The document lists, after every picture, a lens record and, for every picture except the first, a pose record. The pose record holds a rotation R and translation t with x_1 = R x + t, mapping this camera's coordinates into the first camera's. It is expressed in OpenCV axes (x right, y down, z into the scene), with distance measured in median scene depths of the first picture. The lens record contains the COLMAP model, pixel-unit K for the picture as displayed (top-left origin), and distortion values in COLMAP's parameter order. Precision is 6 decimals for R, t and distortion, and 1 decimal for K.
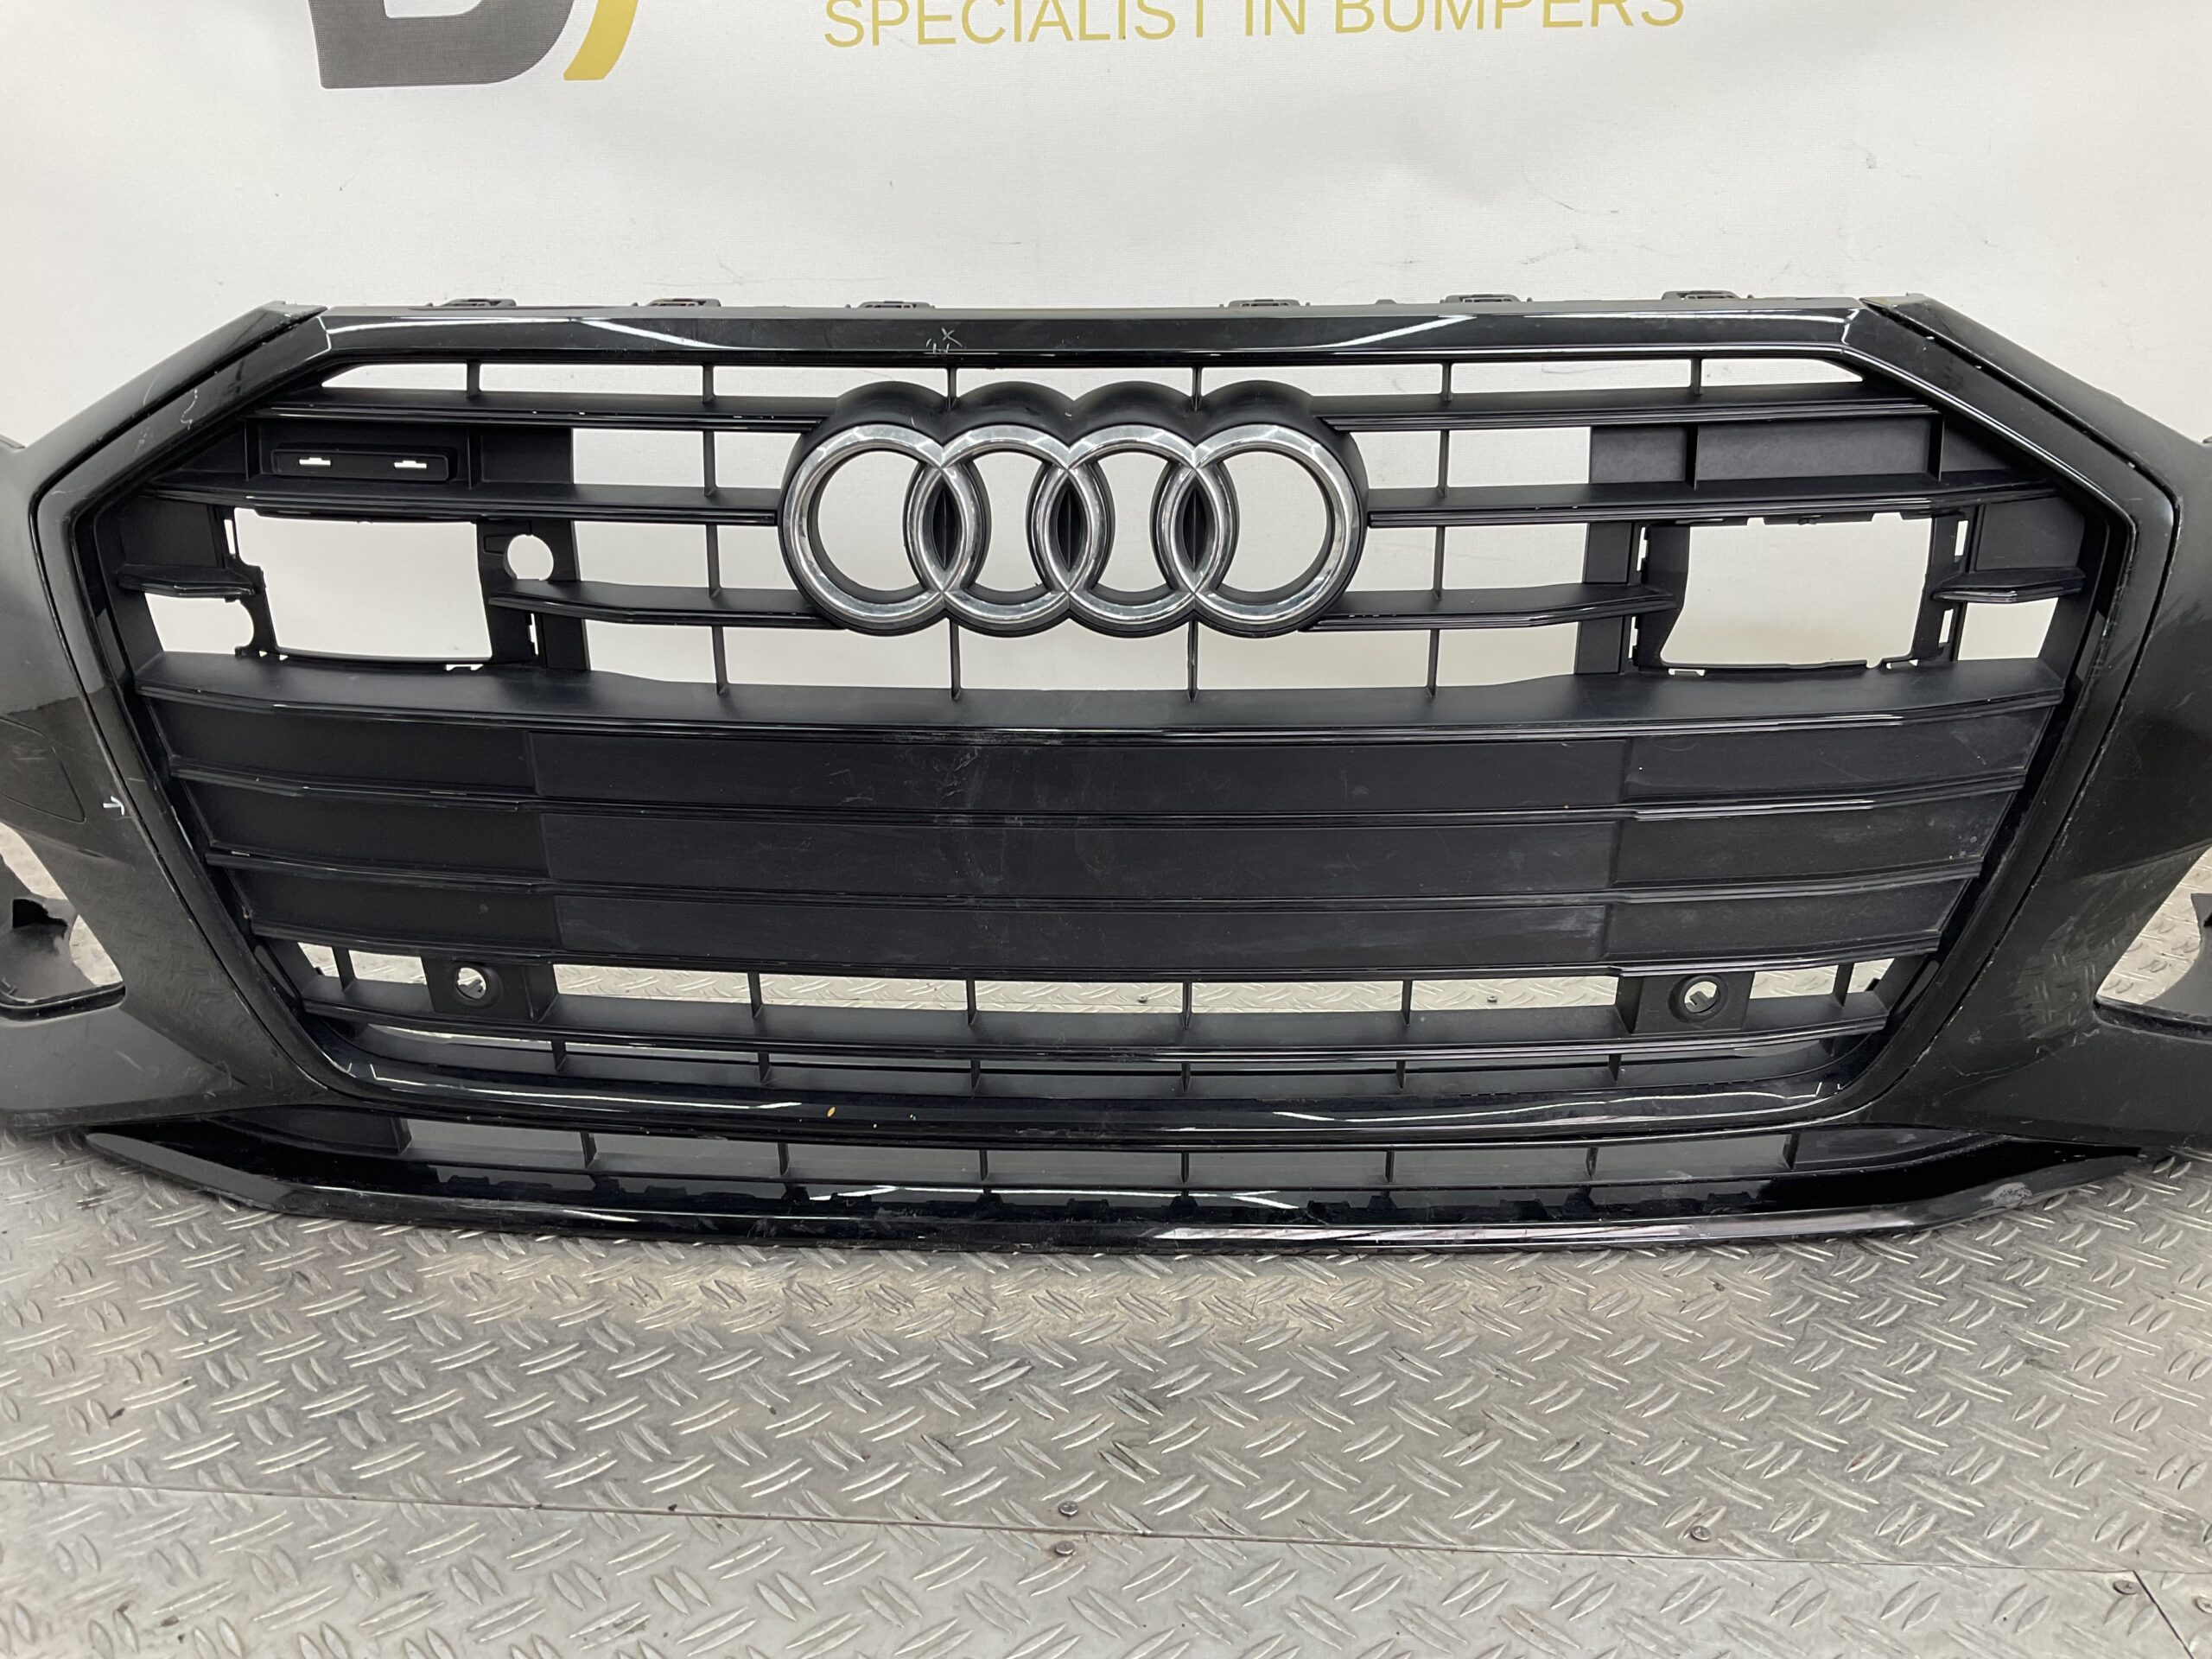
lens RADIAL K [[1830.4, 0, 1101.7], [0, 1830.4, 824.7], [0, 0, 1]] dist [0.116828, -0.226969]
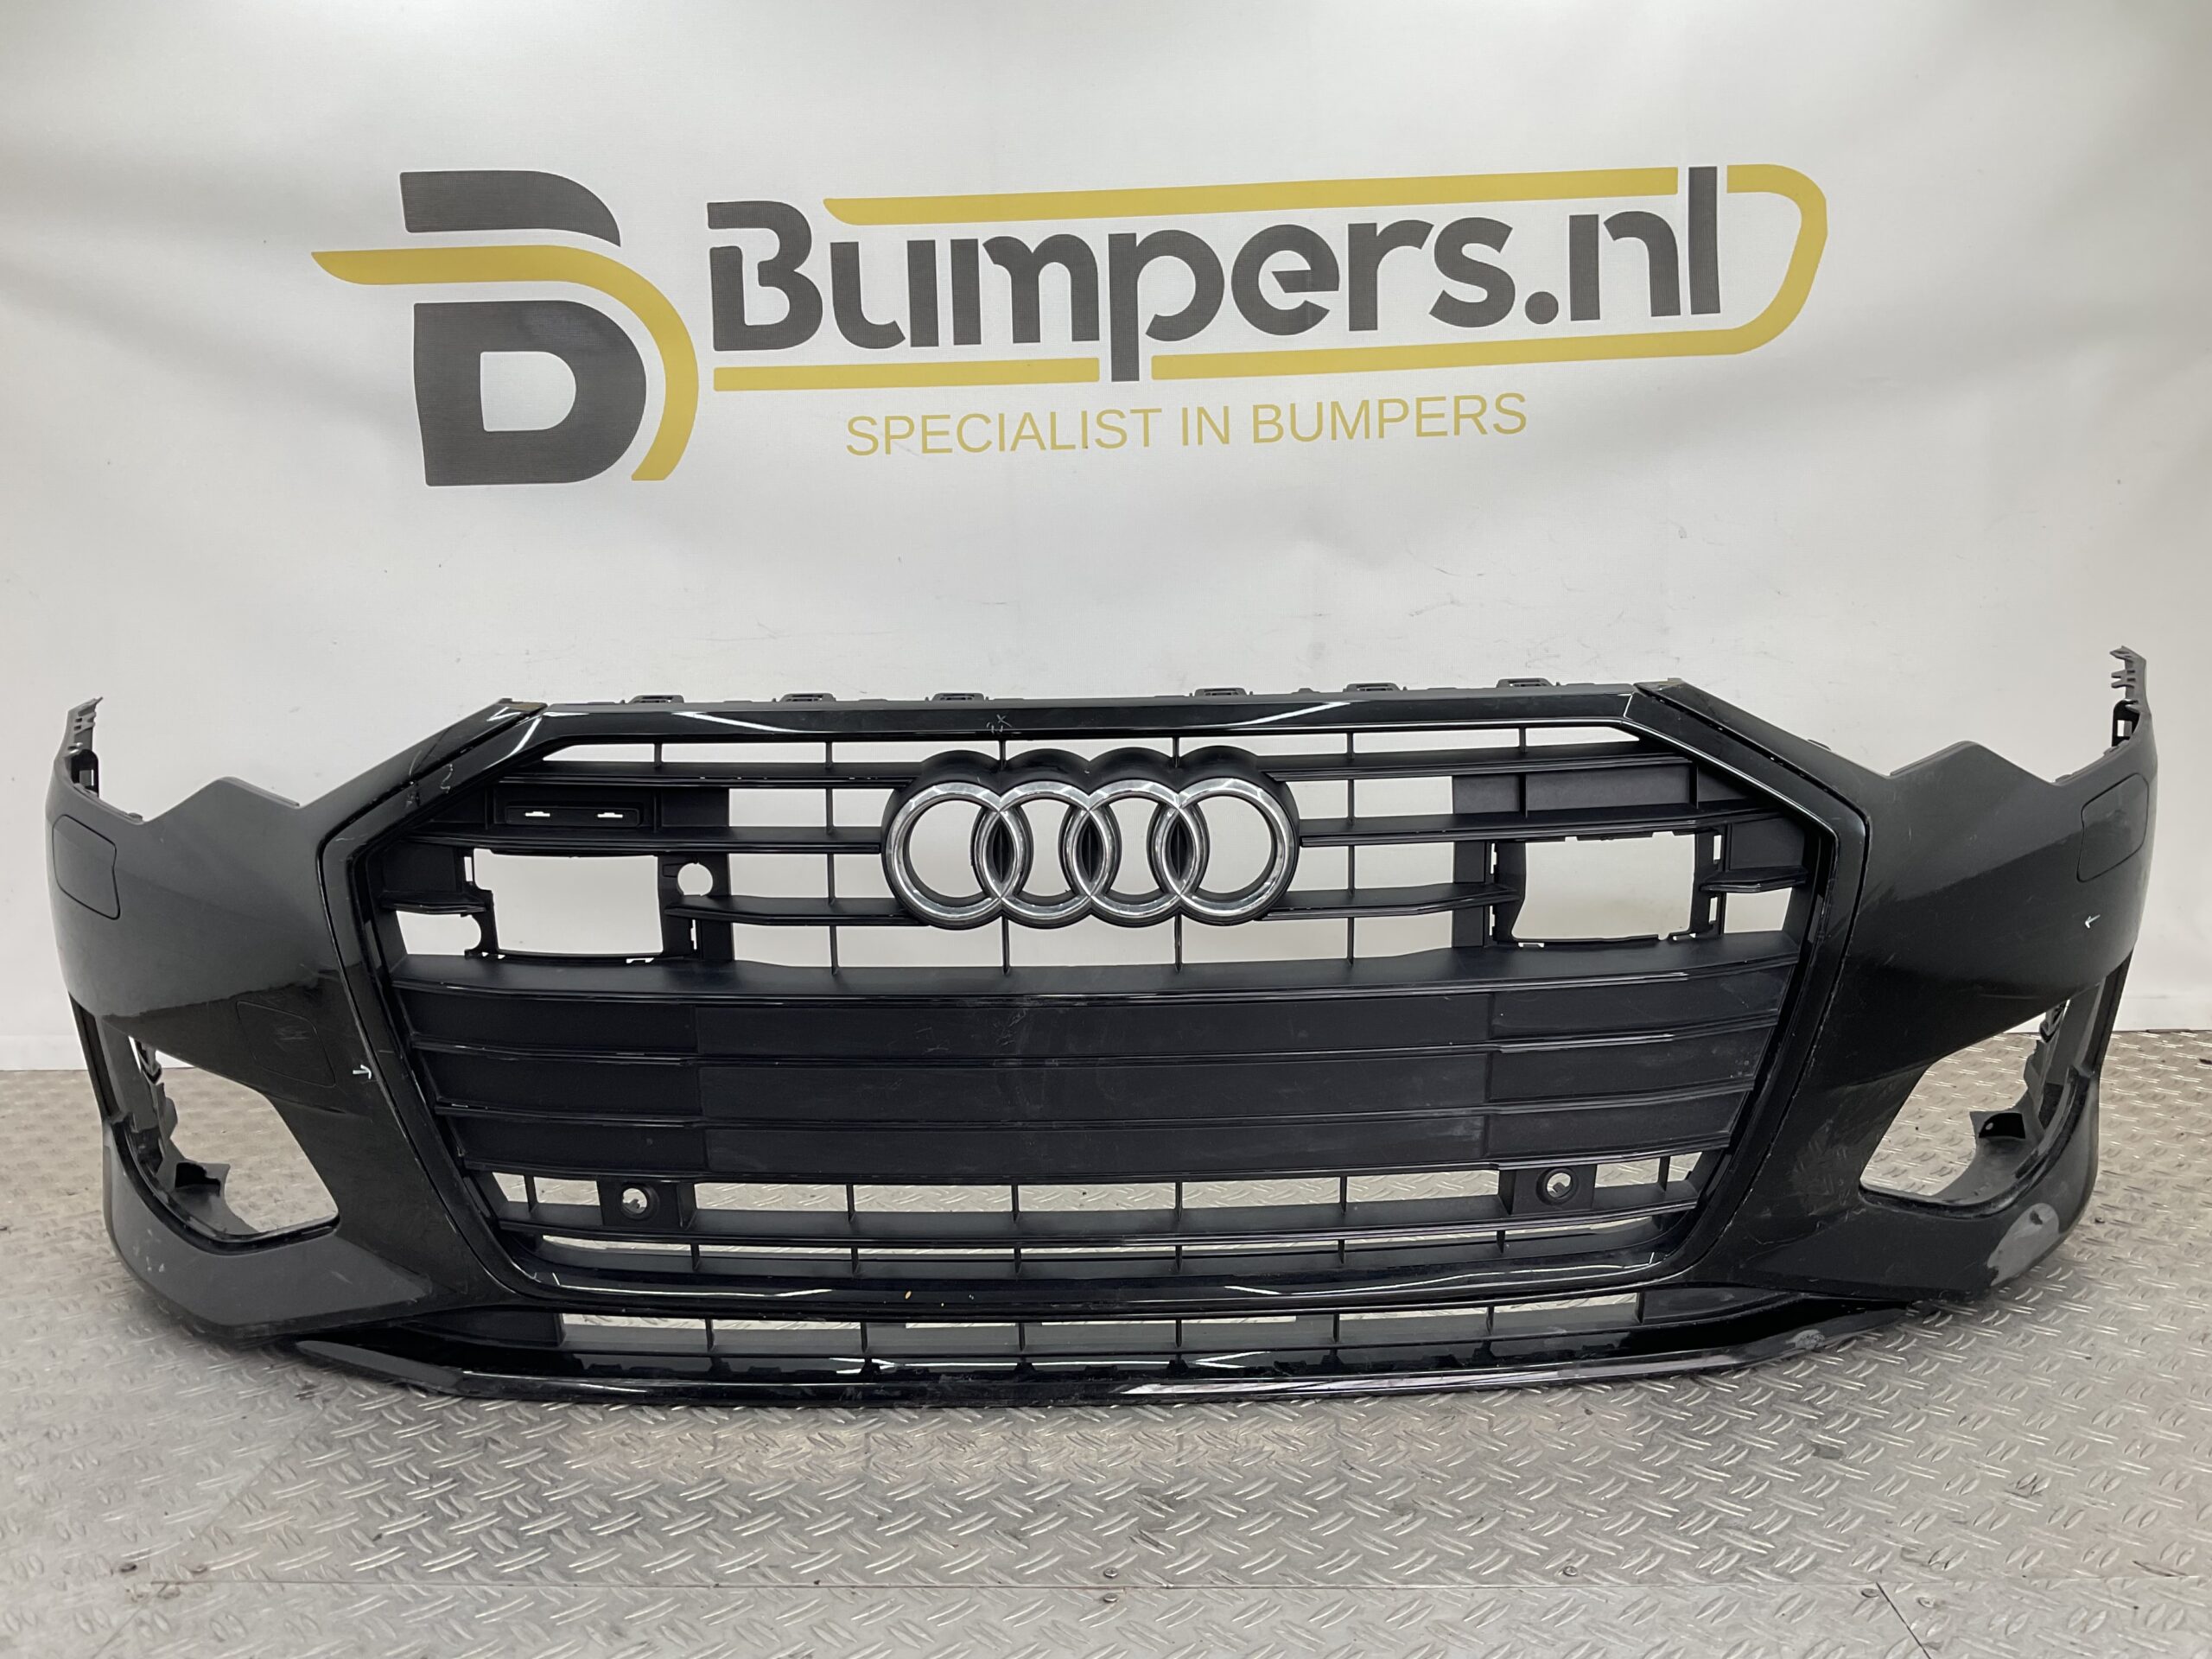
lens RADIAL K [[1777.9, 0, 1110.4], [0, 1777.9, 845.3], [0, 0, 1]] dist [0.147691, -0.307078]
pose [[0.998966, -0.018912, 0.041337, -0.054976], [0.024431, 0.990219, -0.137364, 0.020855], [-0.038335, 0.138232, 0.989658, -0.334158]]
